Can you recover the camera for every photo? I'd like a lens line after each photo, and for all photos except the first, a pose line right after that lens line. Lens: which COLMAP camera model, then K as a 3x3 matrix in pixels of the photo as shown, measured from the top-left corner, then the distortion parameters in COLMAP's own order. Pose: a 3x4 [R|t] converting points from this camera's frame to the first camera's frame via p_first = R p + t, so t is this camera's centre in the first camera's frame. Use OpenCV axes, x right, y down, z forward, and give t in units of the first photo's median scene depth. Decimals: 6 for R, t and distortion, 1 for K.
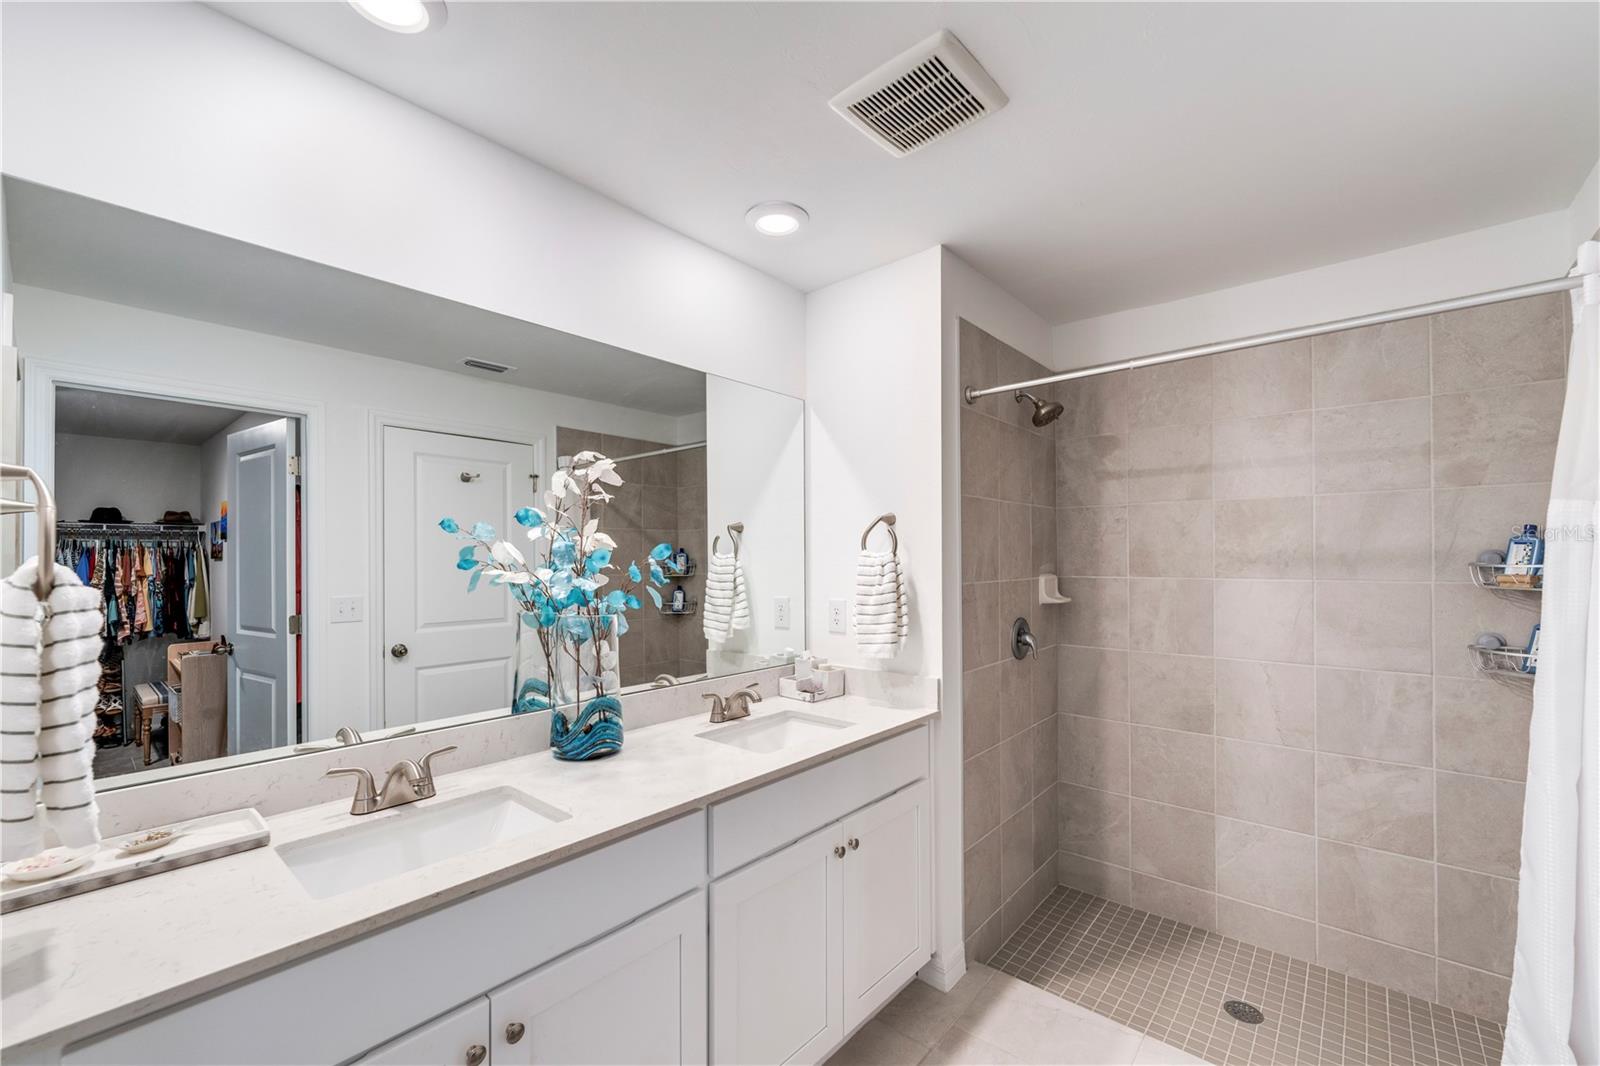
lens RADIAL K [[648.4, 0, 803.6], [0, 648.4, 535.9], [0, 0, 1]] dist [-0.000689, -0.000325]
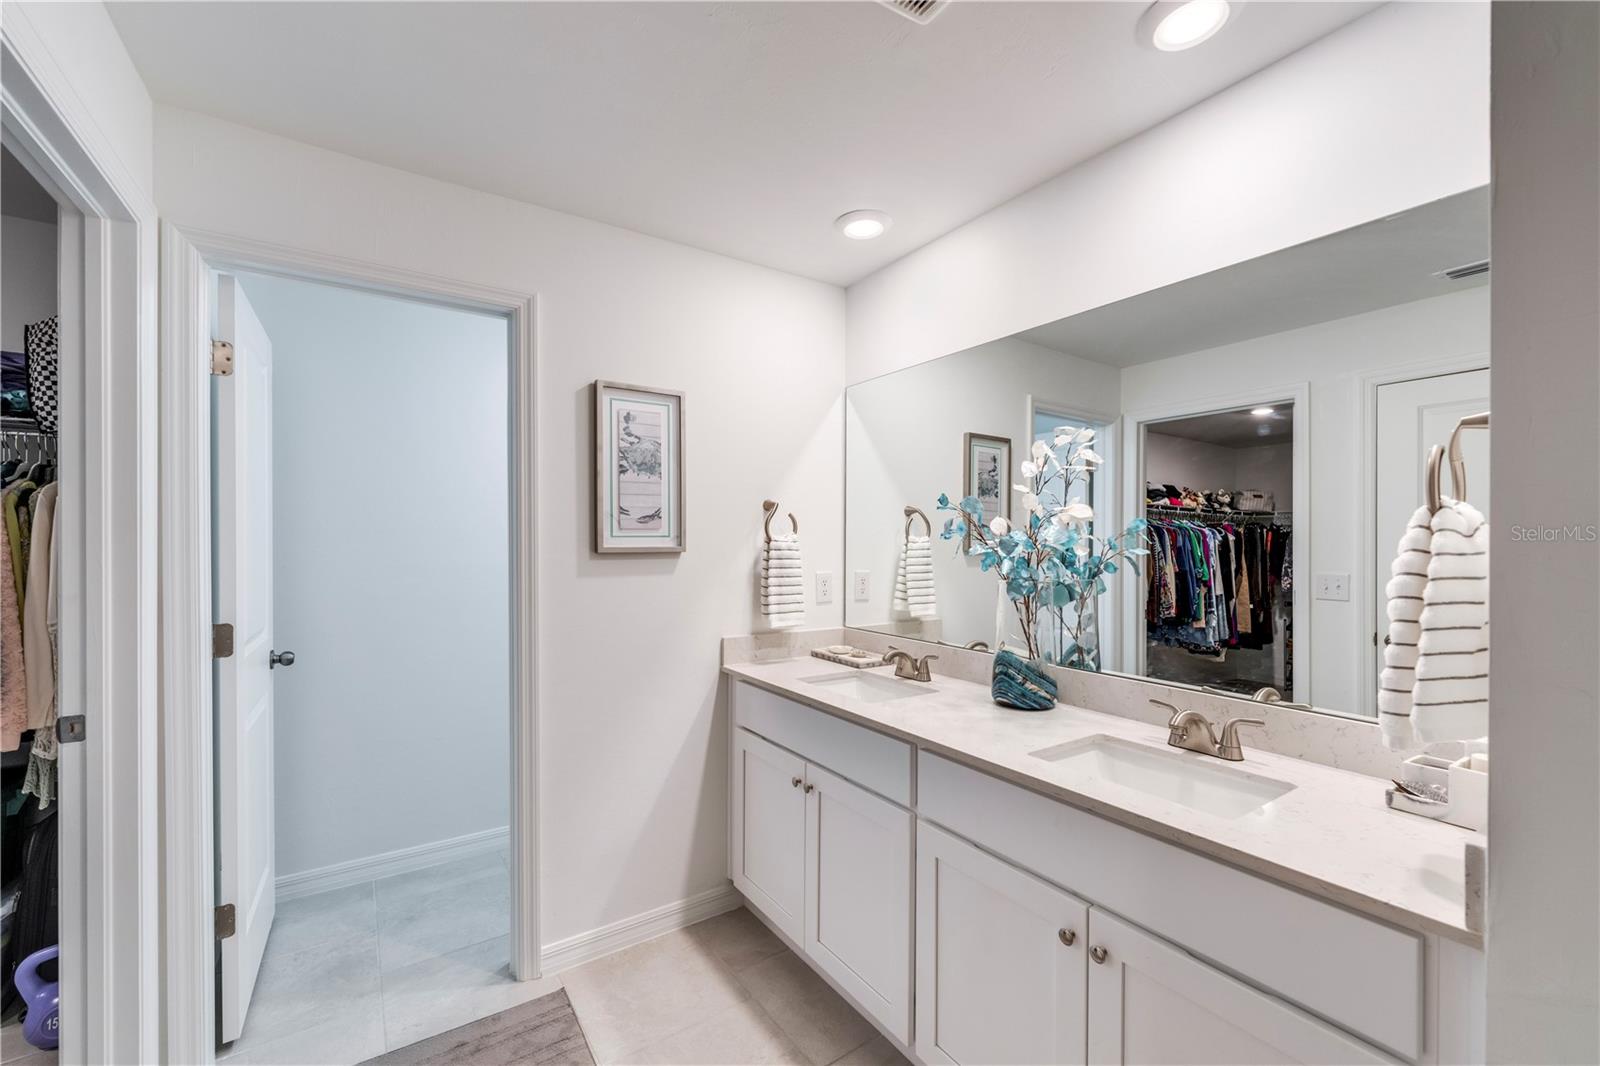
lens RADIAL K [[681.9, 0, 902.6], [0, 681.9, 535.4], [0, 0, 1]] dist [0.000069, -0.000049]
pose [[-0.182050, 0.004319, -0.983280, 0.805717], [0.031673, 0.999497, -0.001474, 0.036298], [0.982779, -0.031412, -0.182095, 0.940301]]
